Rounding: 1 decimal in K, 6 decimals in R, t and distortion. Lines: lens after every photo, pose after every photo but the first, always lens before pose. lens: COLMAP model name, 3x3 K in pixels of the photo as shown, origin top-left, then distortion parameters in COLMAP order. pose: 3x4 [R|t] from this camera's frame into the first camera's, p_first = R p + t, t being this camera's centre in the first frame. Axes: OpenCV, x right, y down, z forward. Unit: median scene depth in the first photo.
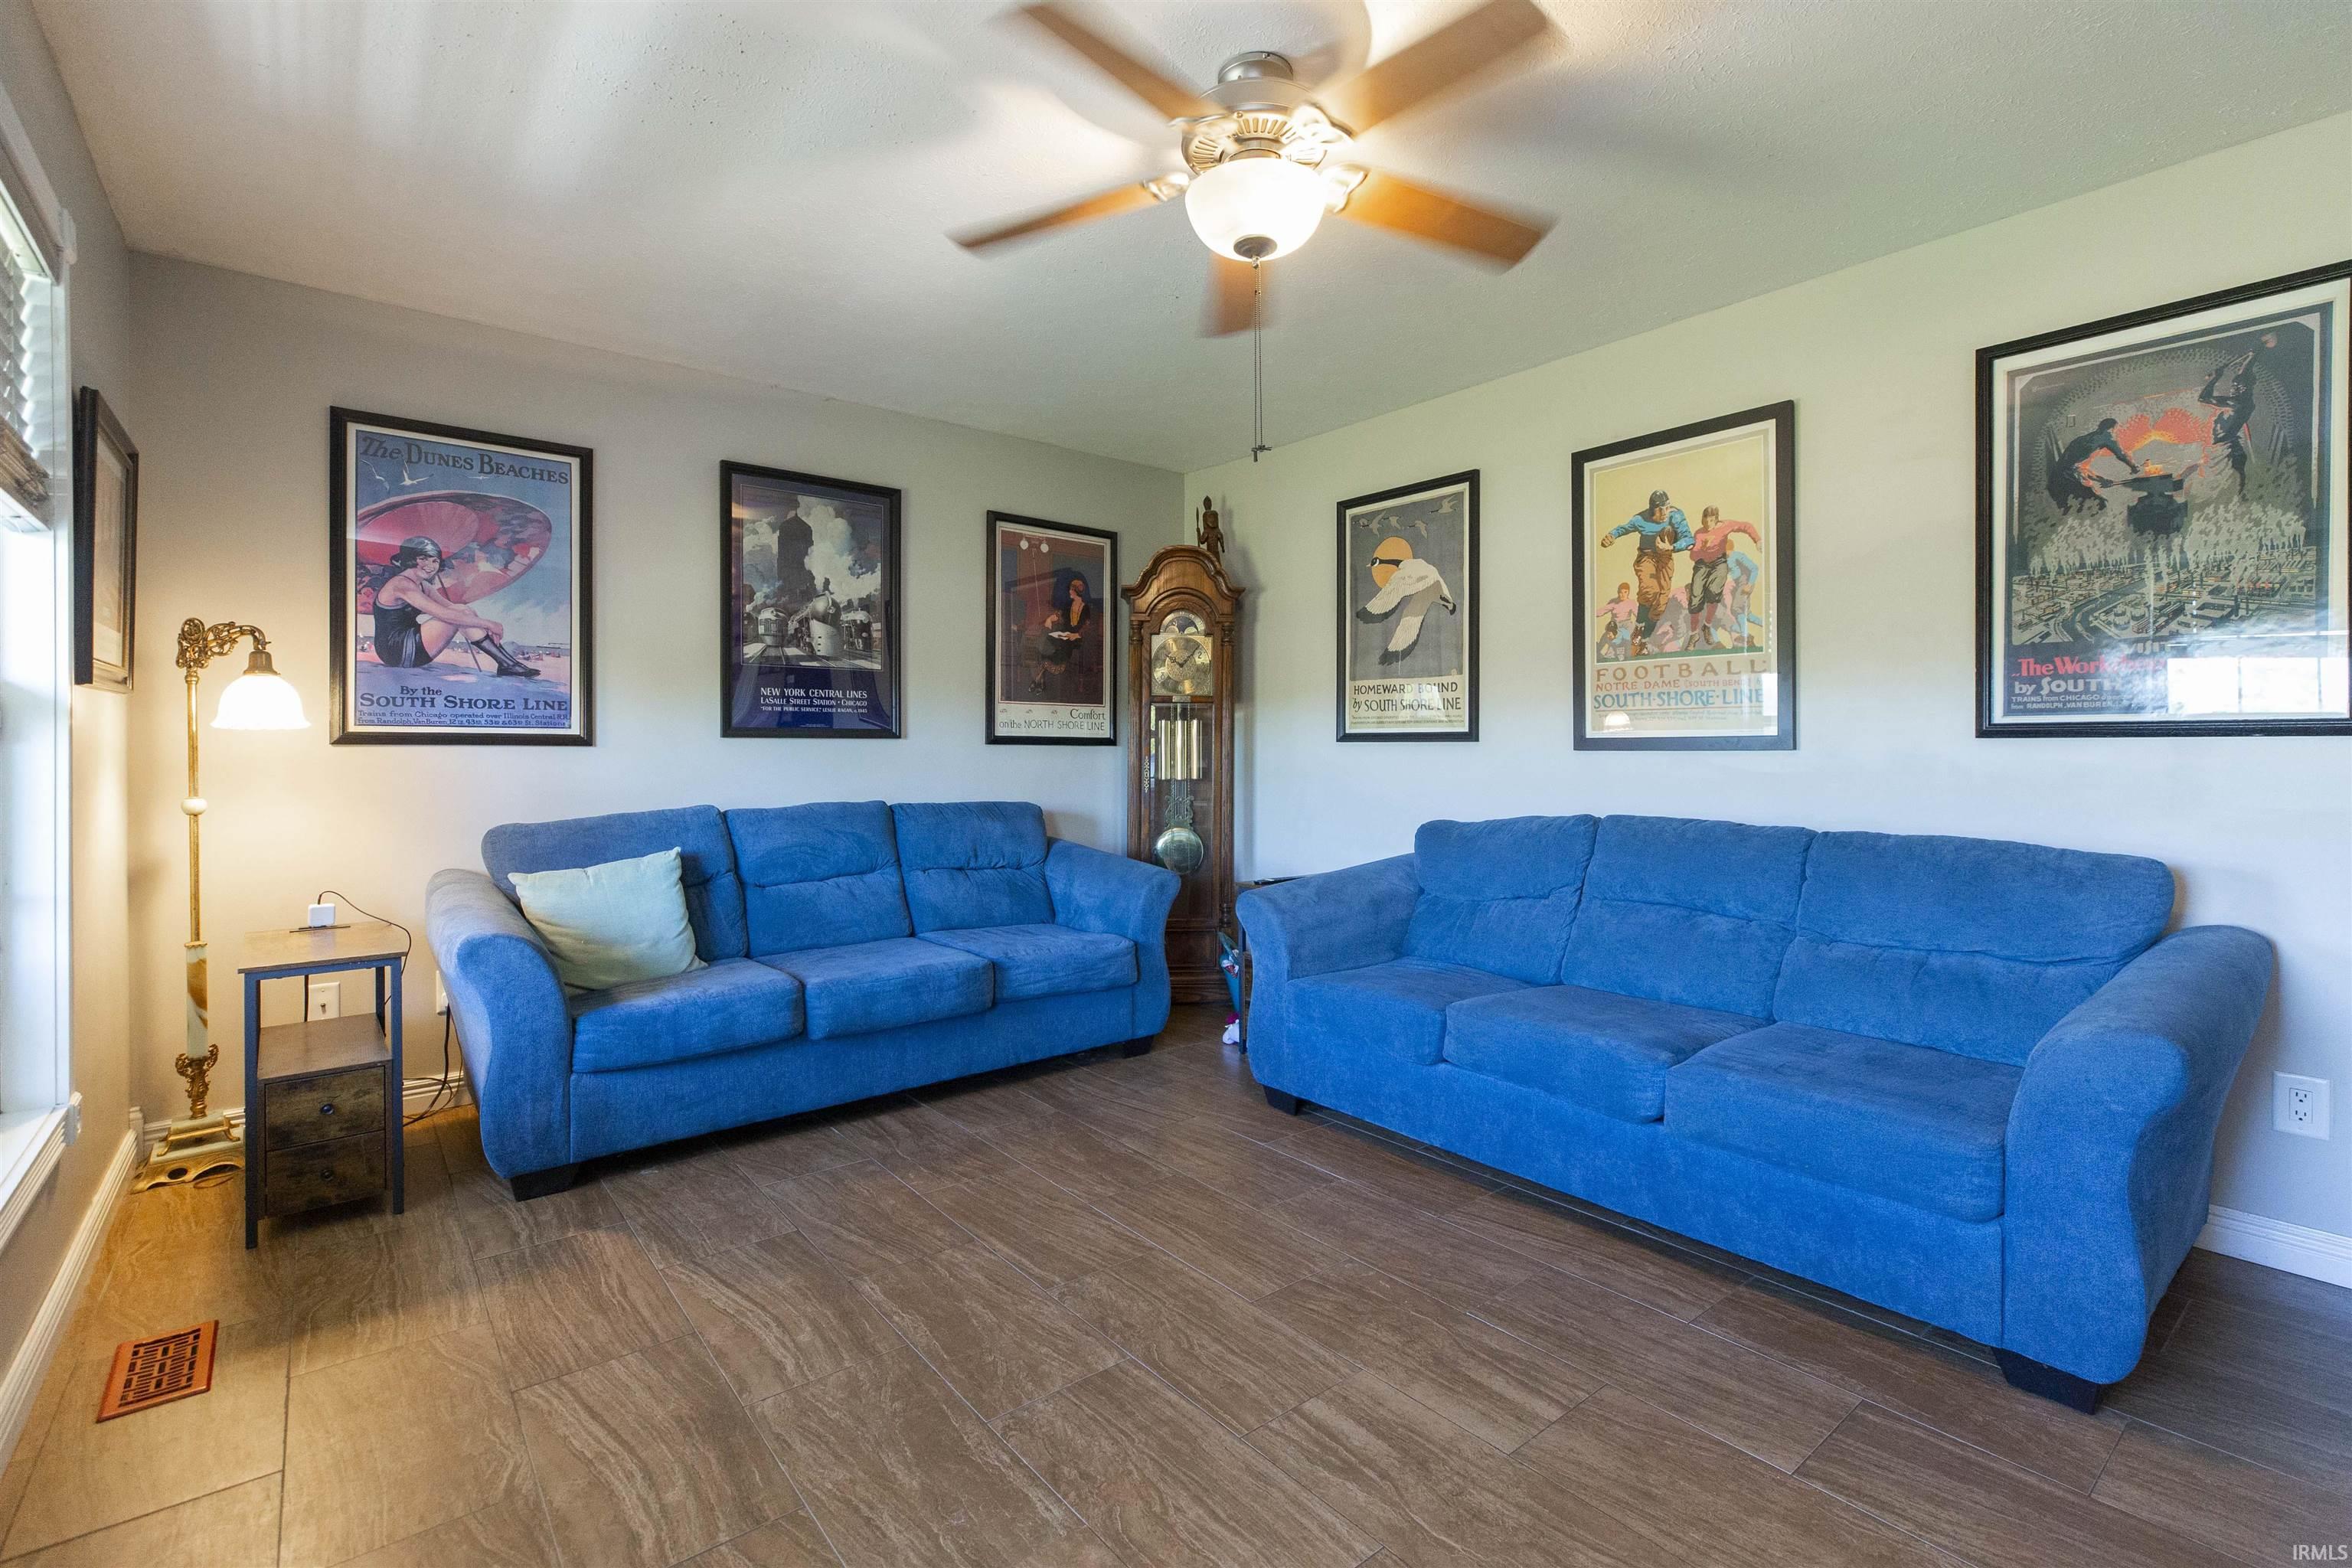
lens RADIAL K [[1063.9, 0, 1185.3], [0, 1063.9, 762.2], [0, 0, 1]] dist [0.003421, -0.000085]
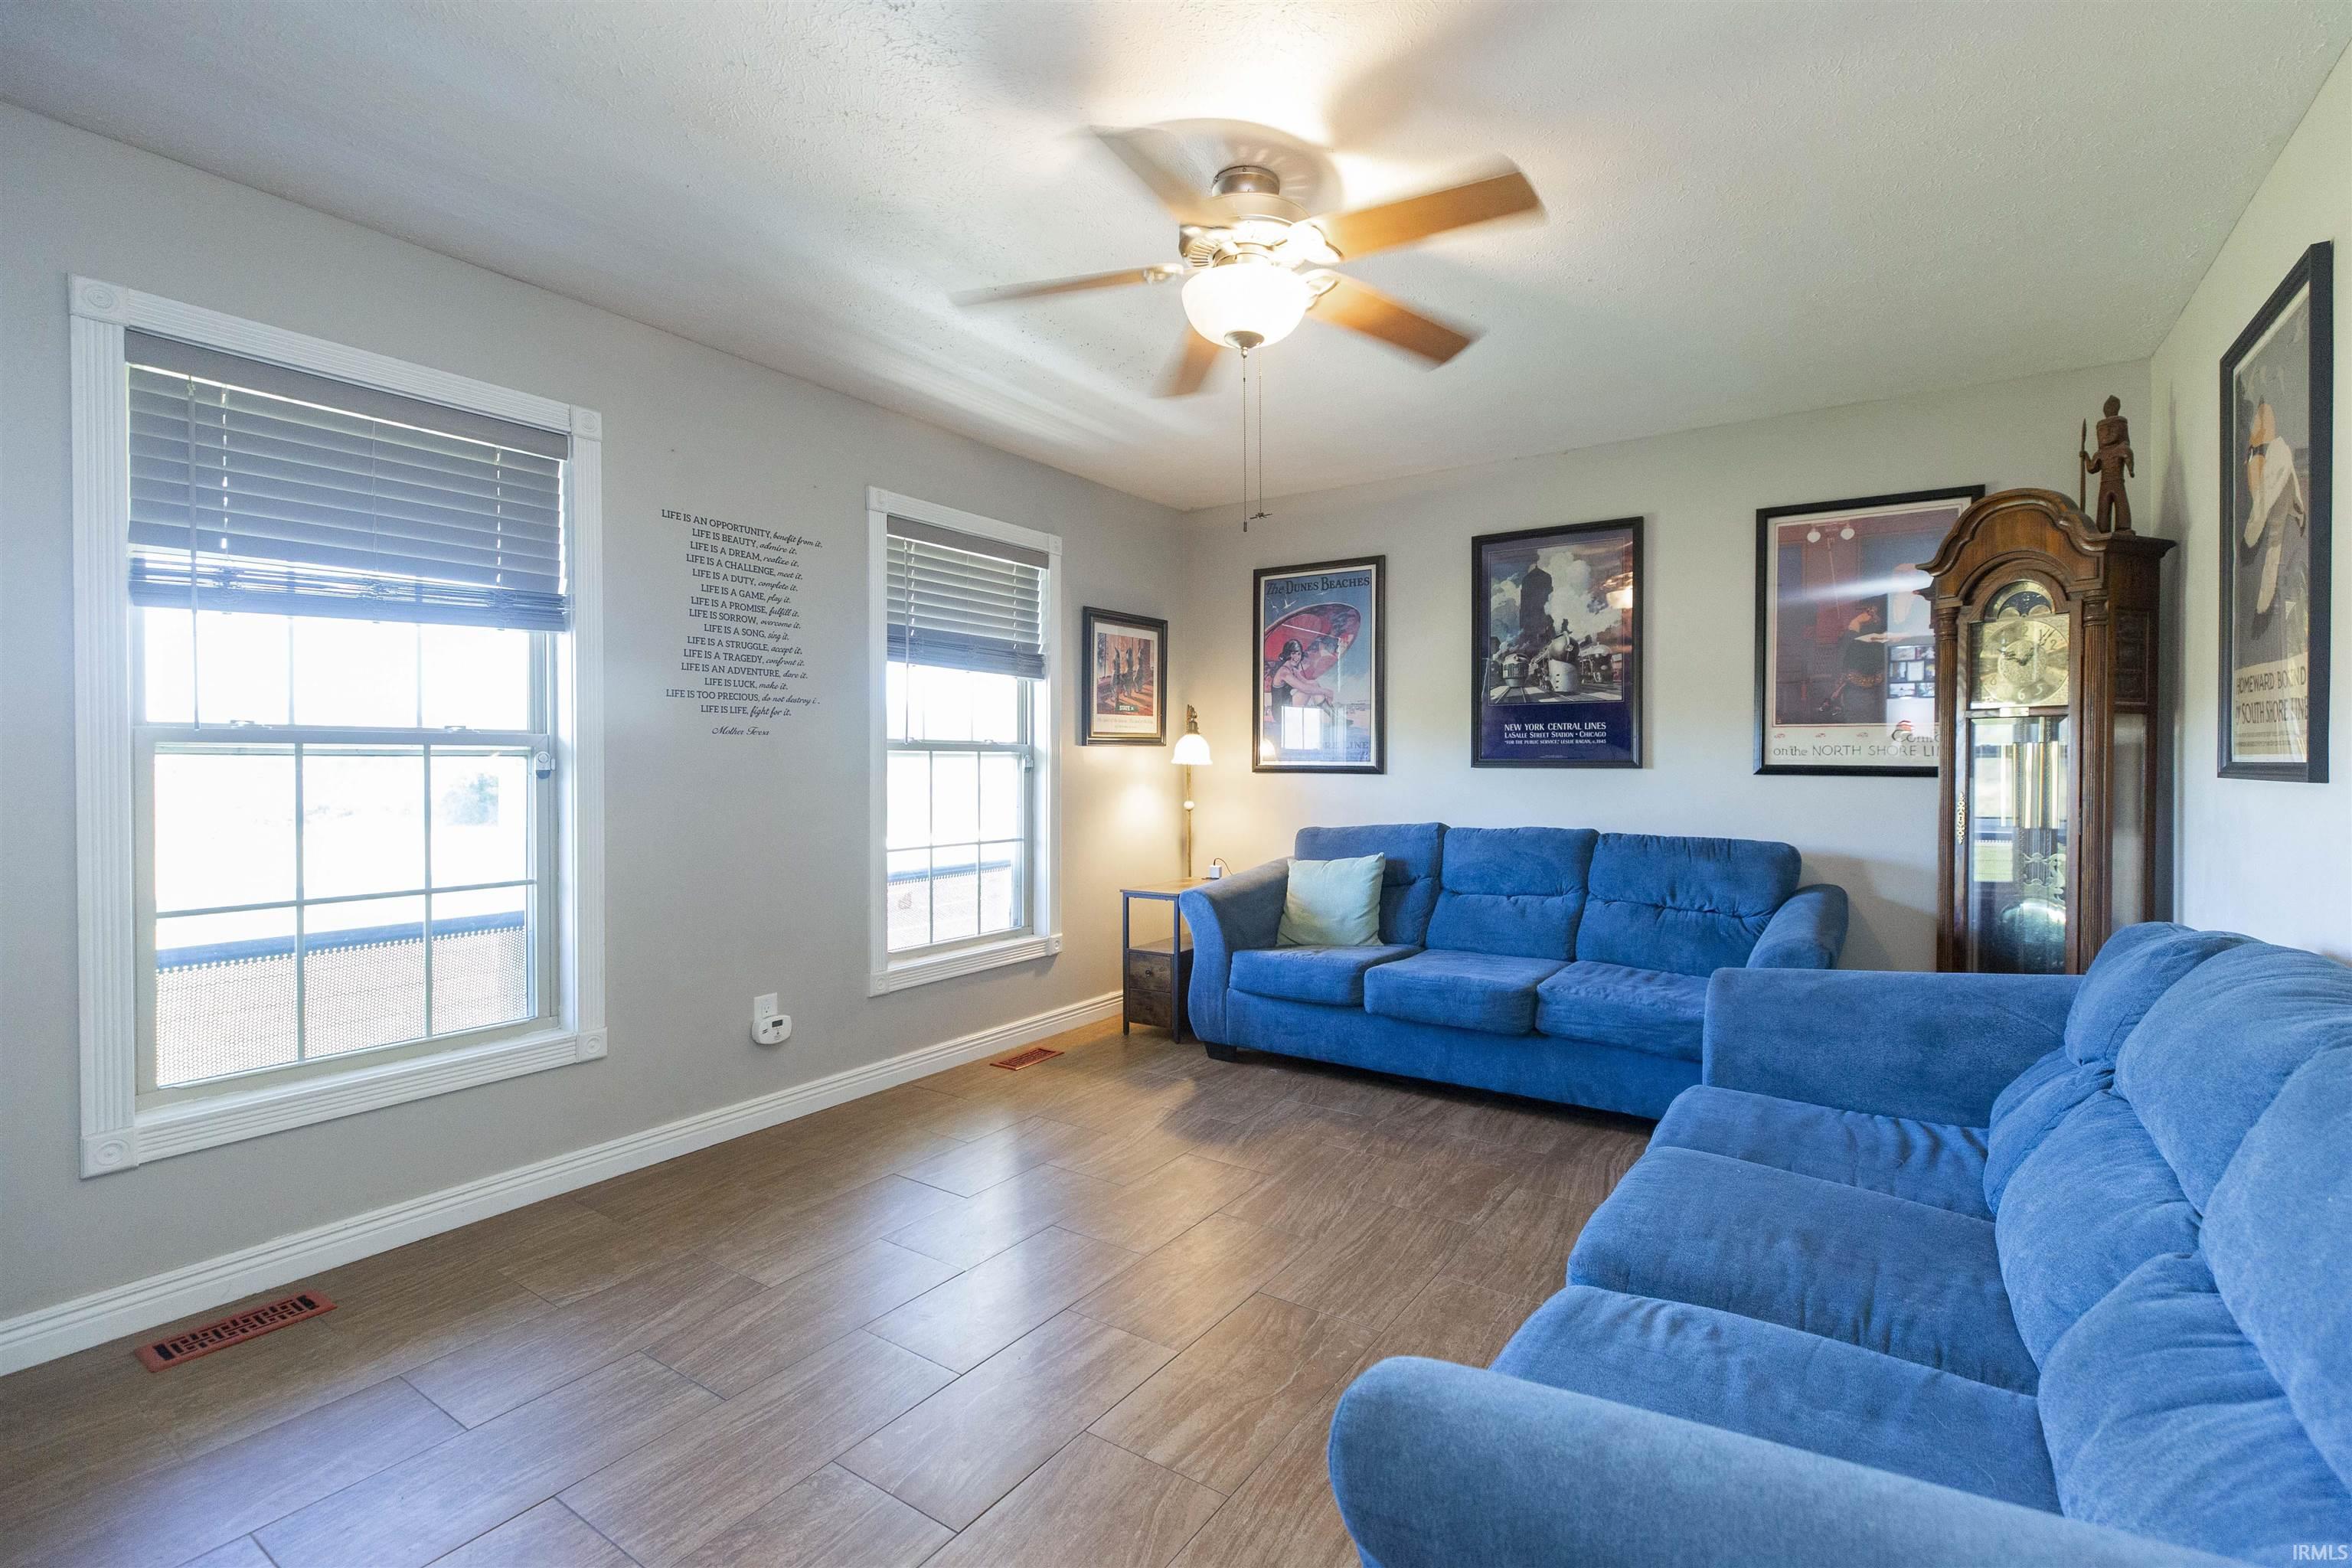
lens RADIAL K [[1063.9, 0, 1185.2], [0, 1063.9, 775.6], [0, 0, 1]] dist [0.003421, -0.000085]
pose [[0.280649, 0.012496, -0.959729, 0.626338], [-0.013793, 0.999864, 0.008985, -0.020458], [0.959711, 0.010716, 0.280783, 0.351436]]
